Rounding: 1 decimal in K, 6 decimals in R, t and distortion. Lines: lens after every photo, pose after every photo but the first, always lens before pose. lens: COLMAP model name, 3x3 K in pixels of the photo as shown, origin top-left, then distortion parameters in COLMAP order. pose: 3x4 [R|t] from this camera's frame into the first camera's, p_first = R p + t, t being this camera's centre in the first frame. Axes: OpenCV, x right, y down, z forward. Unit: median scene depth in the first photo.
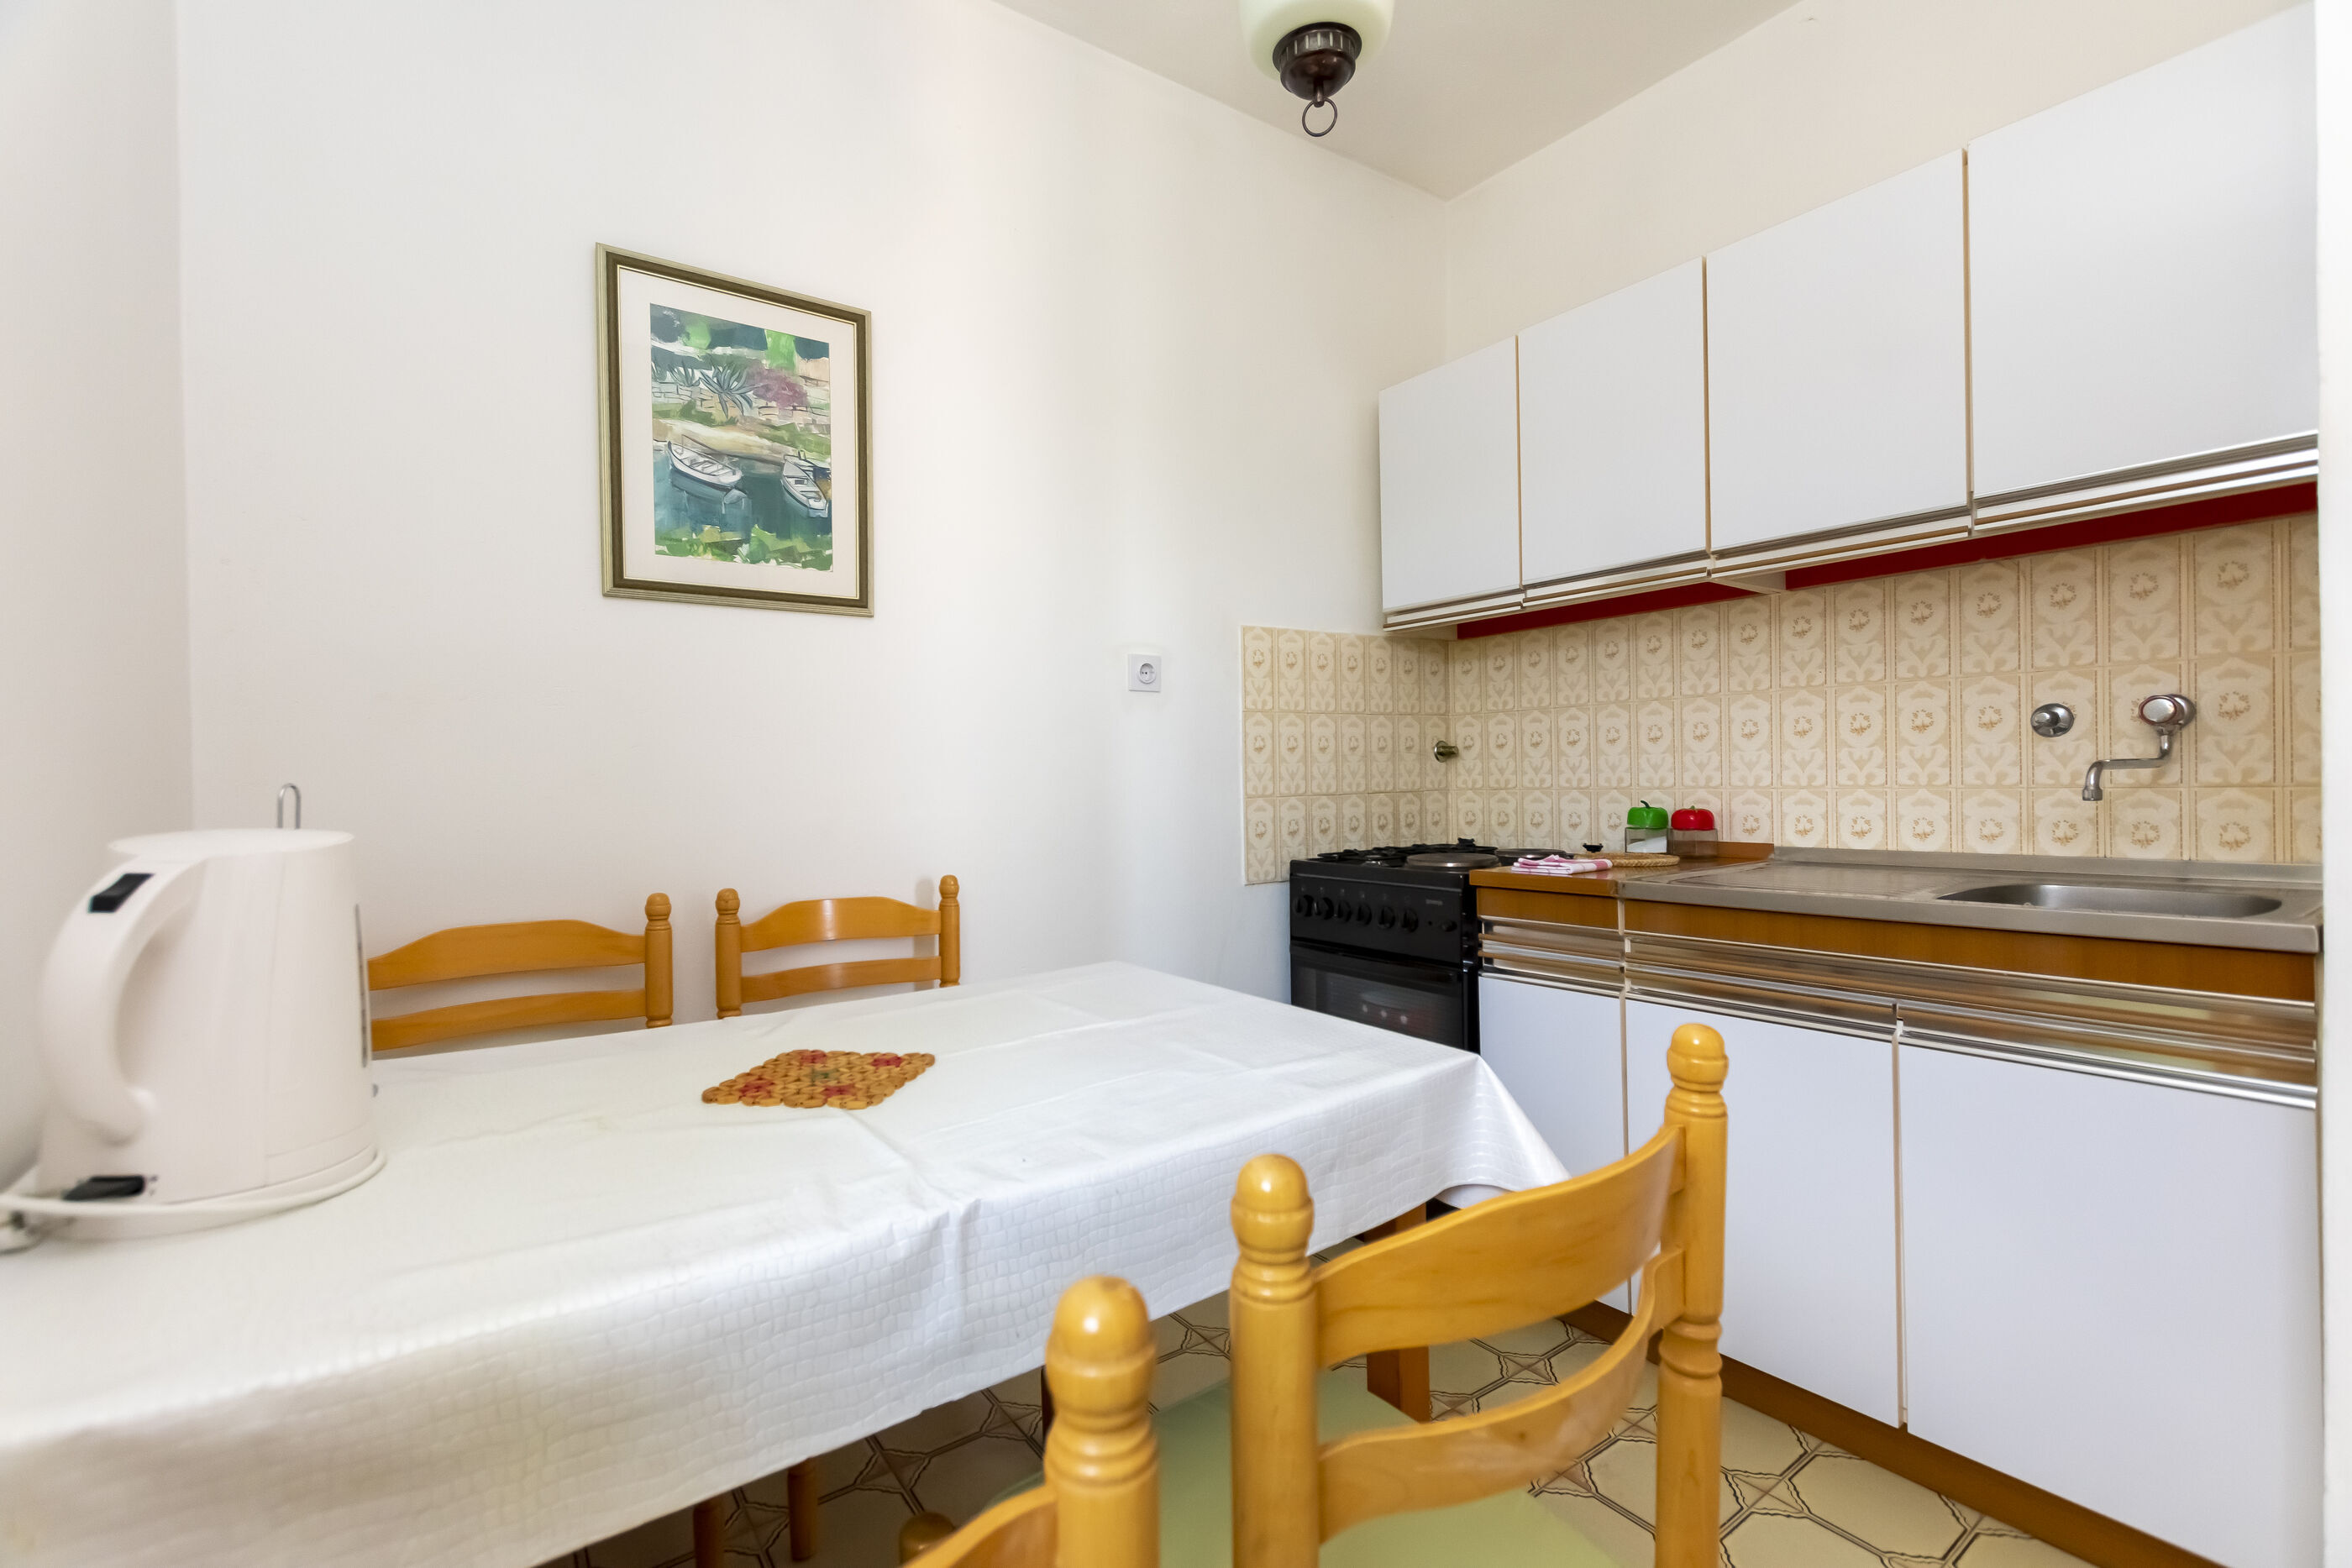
lens RADIAL K [[1047.4, 0, 1171.1], [0, 1047.4, 794.6], [0, 0, 1]] dist [0.014935, 0.000104]
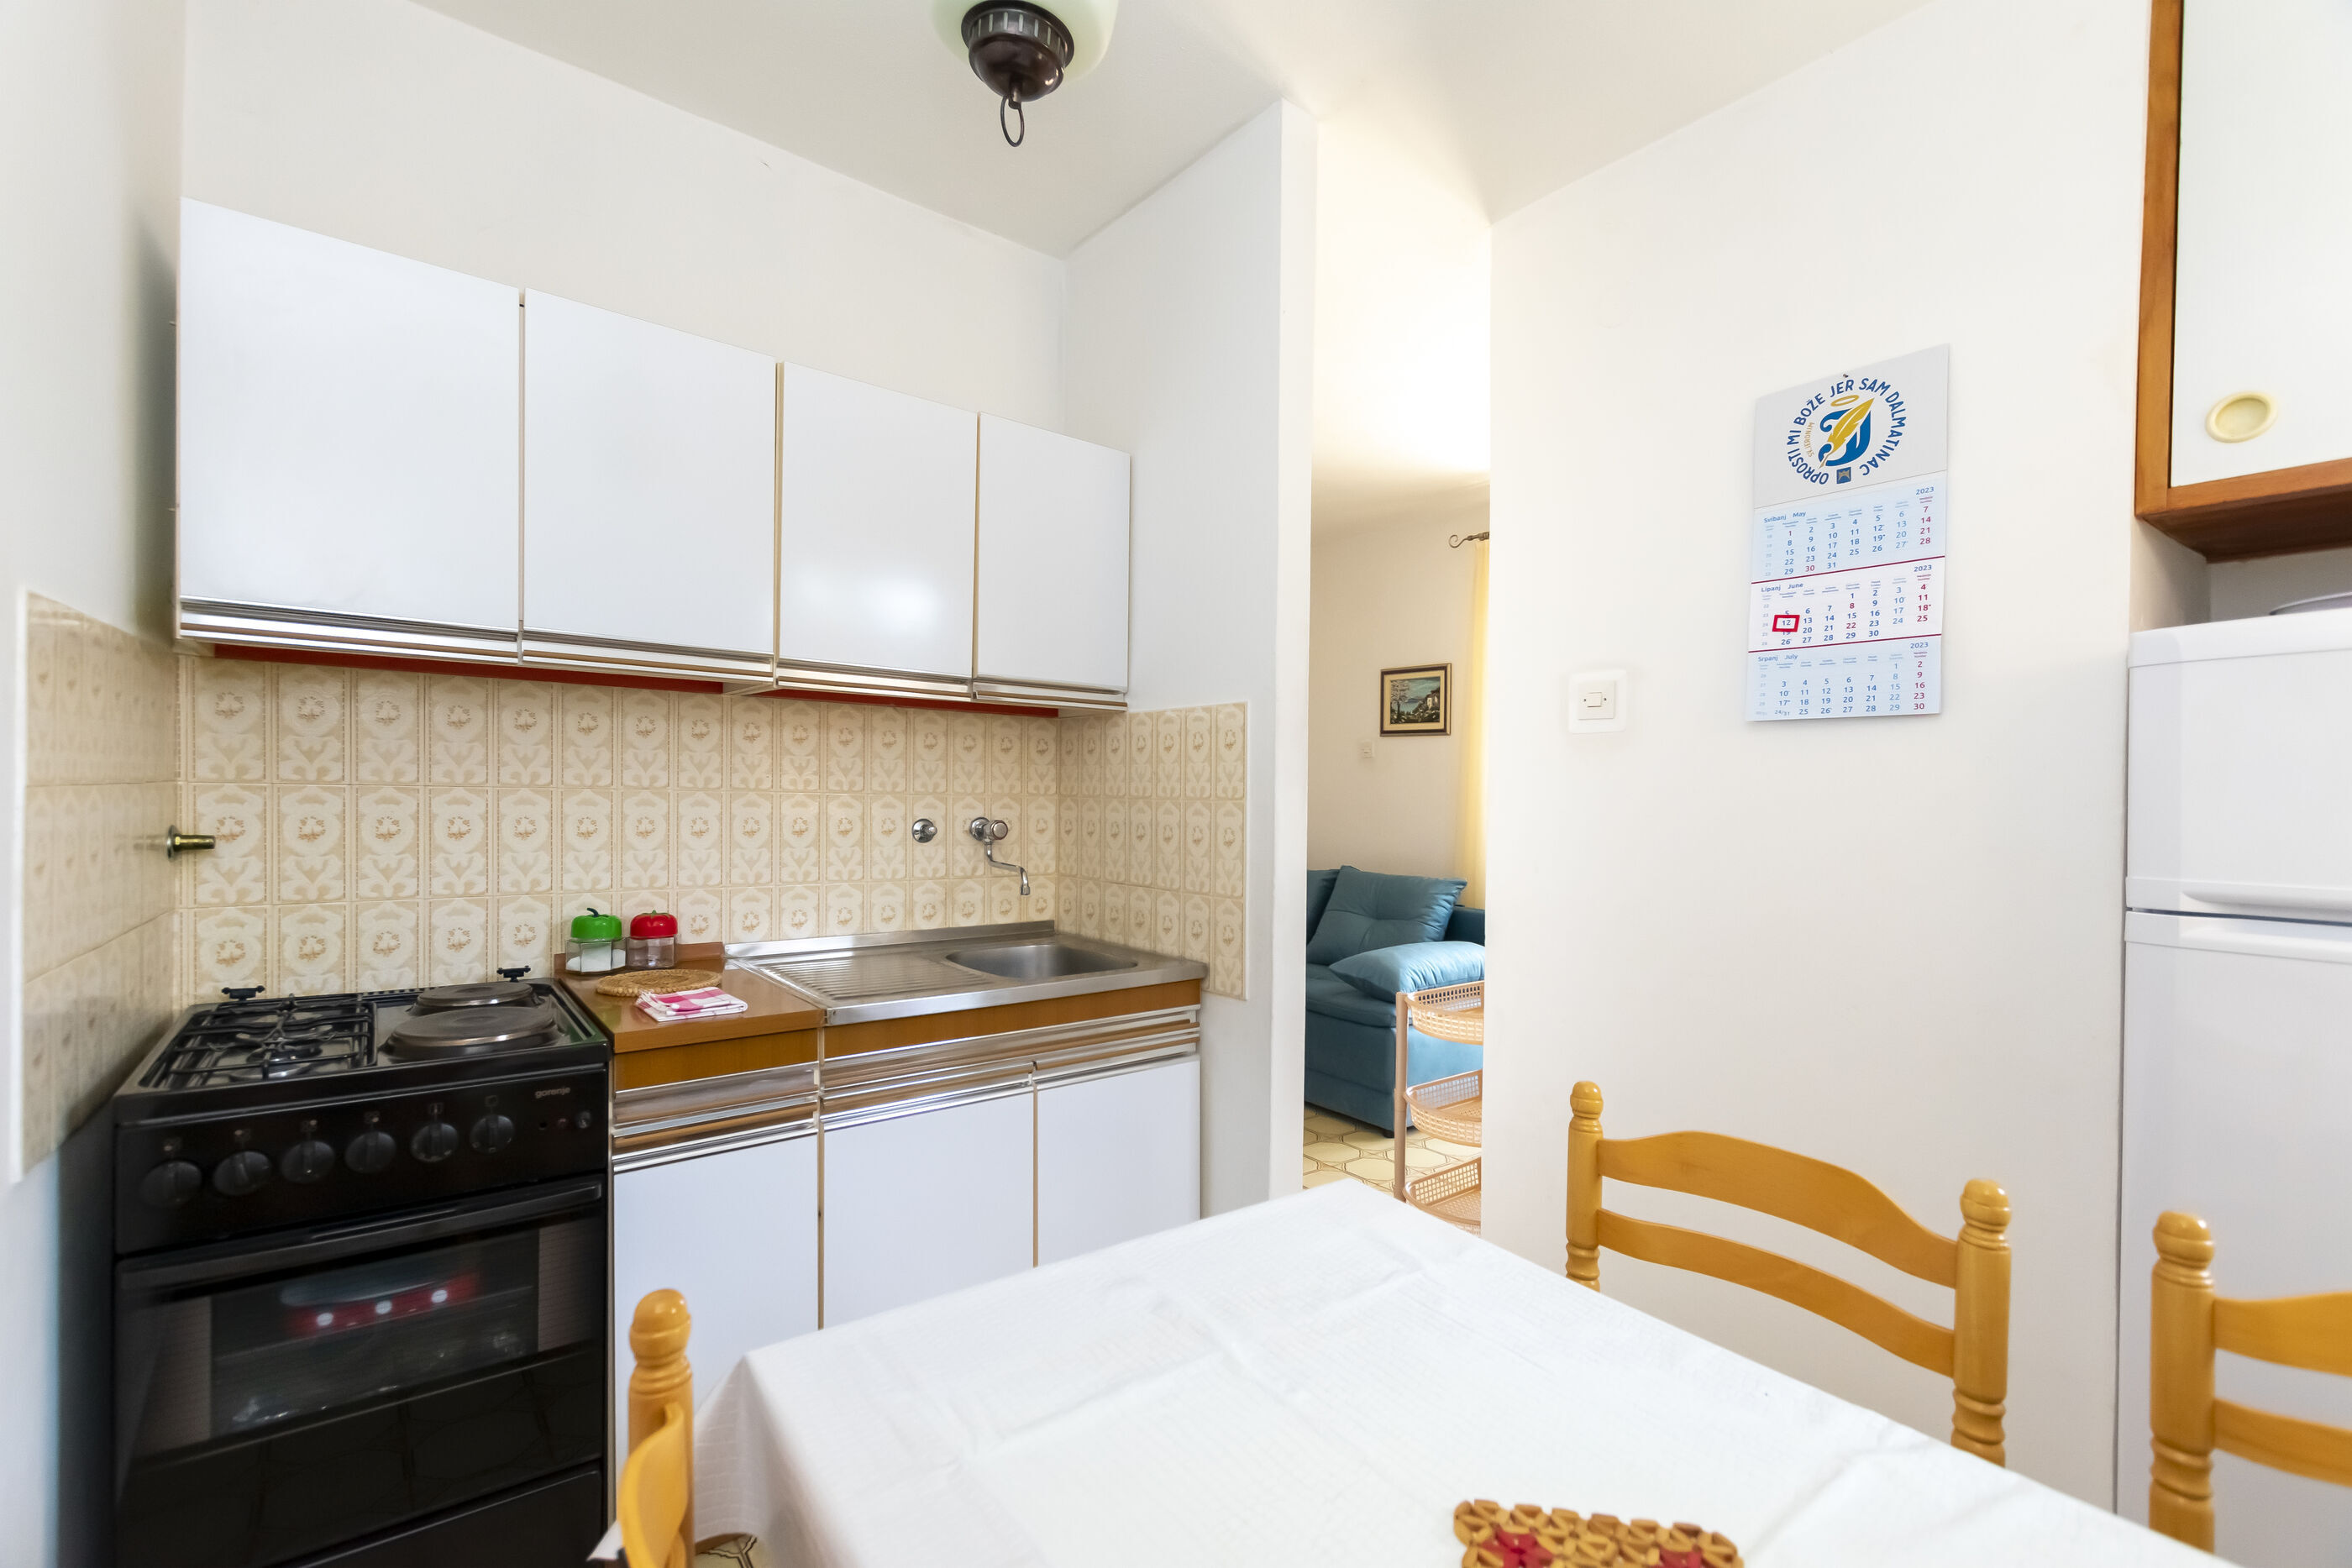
lens RADIAL K [[1047.4, 0, 1171.1], [0, 1047.4, 794.6], [0, 0, 1]] dist [0.014935, 0.000104]
pose [[-0.025847, 0.077292, 0.996673, -0.405566], [0.040181, 0.996281, -0.076220, -0.000224], [-0.998858, 0.038077, -0.028856, 0.548443]]
